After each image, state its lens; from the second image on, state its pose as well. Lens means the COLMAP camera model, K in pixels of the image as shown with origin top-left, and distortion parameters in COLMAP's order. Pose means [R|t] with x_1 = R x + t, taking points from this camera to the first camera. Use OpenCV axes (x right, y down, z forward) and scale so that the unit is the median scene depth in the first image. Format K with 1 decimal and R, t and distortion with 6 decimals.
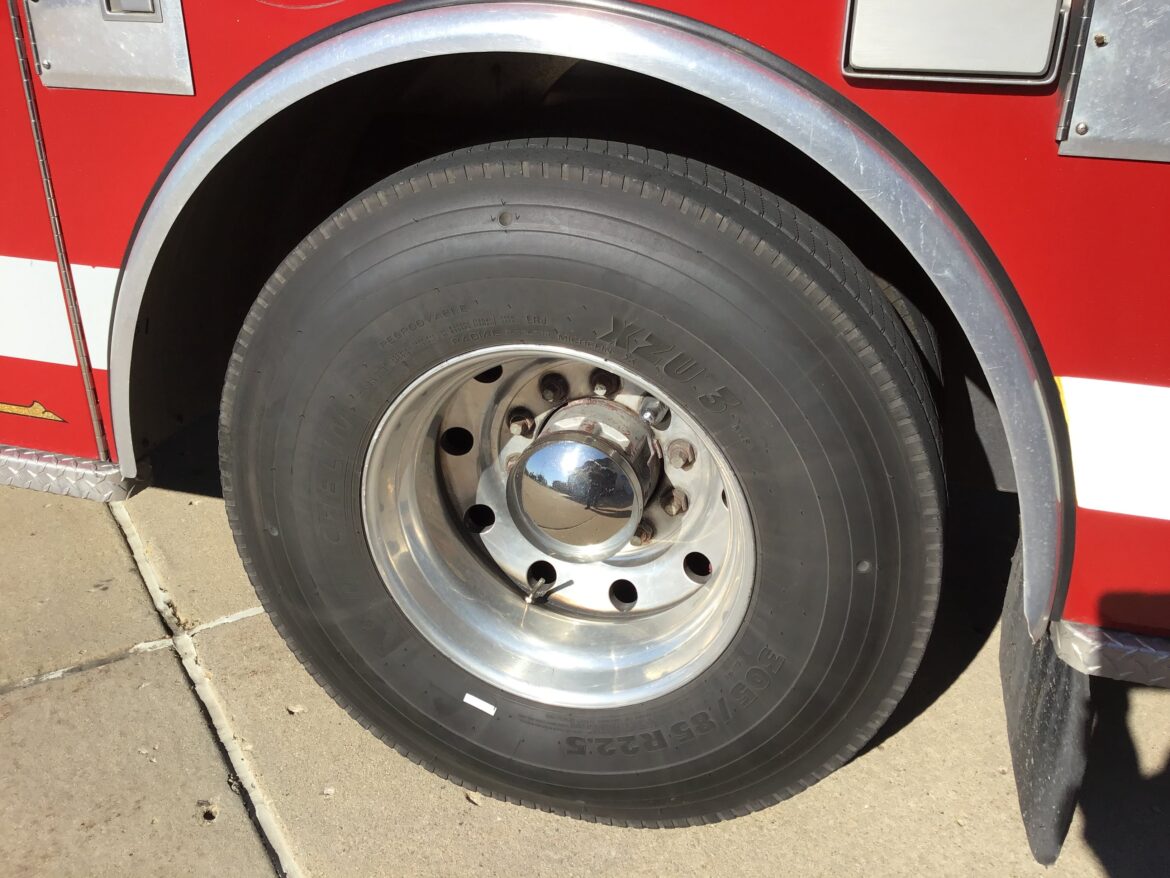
lens RADIAL K [[1100.5, 0, 576.2], [0, 1100.5, 439.1], [0, 0, 1]] dist [0.138155, -0.287212]
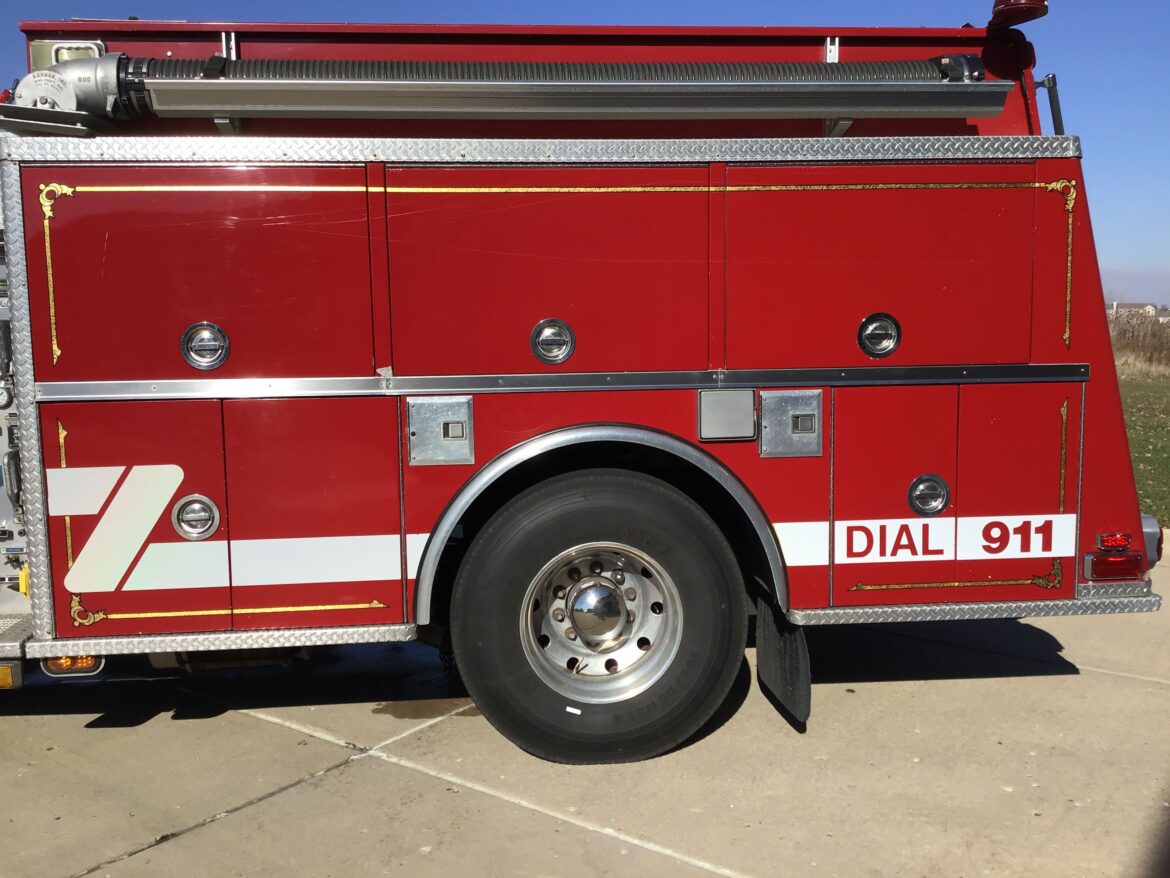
lens RADIAL K [[1077.0, 0, 585.0], [0, 1077.0, 439.0], [0, 0, 1]] dist [0.127130, -0.249305]
pose [[0.930608, -0.061176, 0.360870, -0.855445], [0.179660, 0.935336, -0.304743, 0.408903], [-0.318892, 0.348430, 0.881422, -1.200691]]
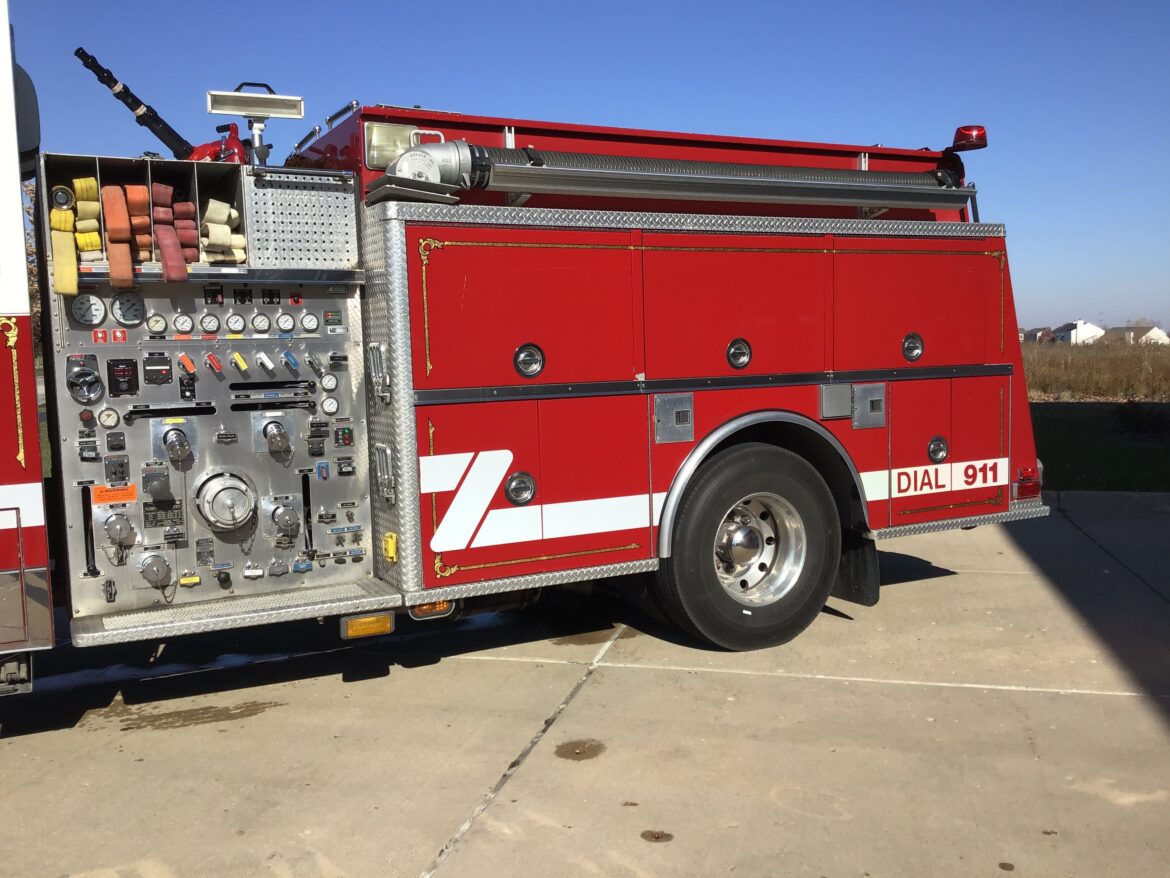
lens RADIAL K [[1100.5, 0, 576.2], [0, 1100.5, 439.1], [0, 0, 1]] dist [0.138155, -0.287212]
pose [[0.710162, -0.087275, 0.698608, -2.729162], [0.334364, 0.915049, -0.225579, 0.345649], [-0.619573, 0.393787, 0.679015, -1.124914]]
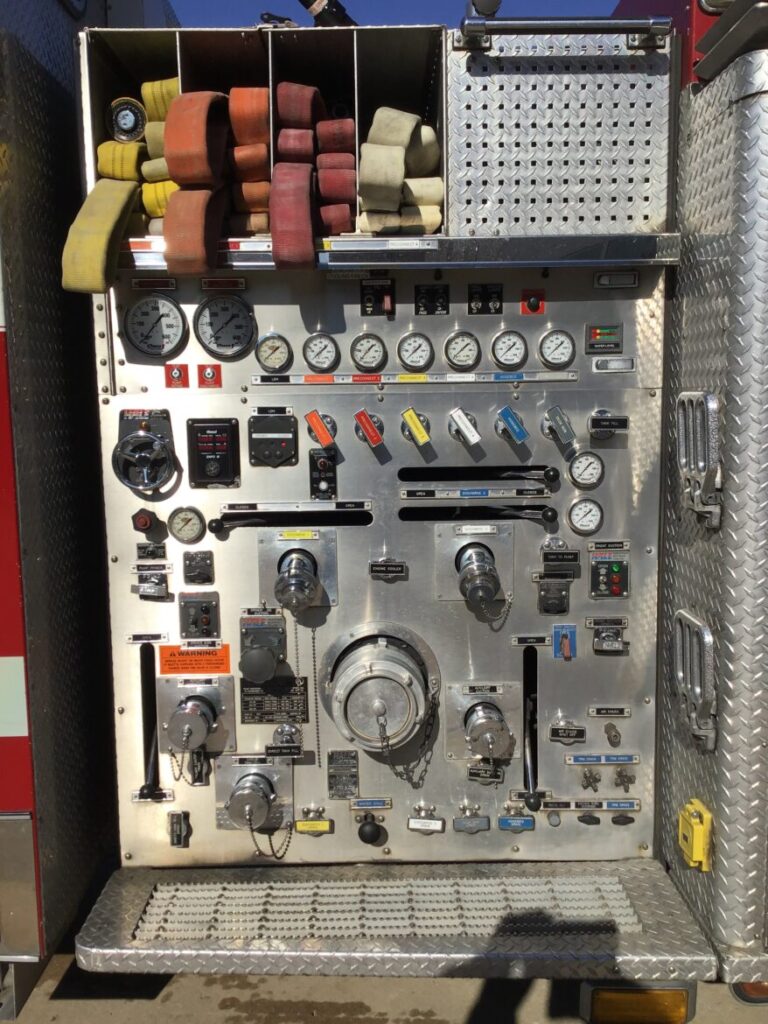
lens RADIAL K [[942.6, 0, 379.3], [0, 942.6, 524.0], [0, 0, 1]] dist [0.127130, -0.249305]
pose [[0.946947, -0.061665, 0.315419, -1.810225], [0.157411, 0.944634, -0.287902, -0.275159], [-0.280202, 0.322278, 0.904225, 0.153188]]
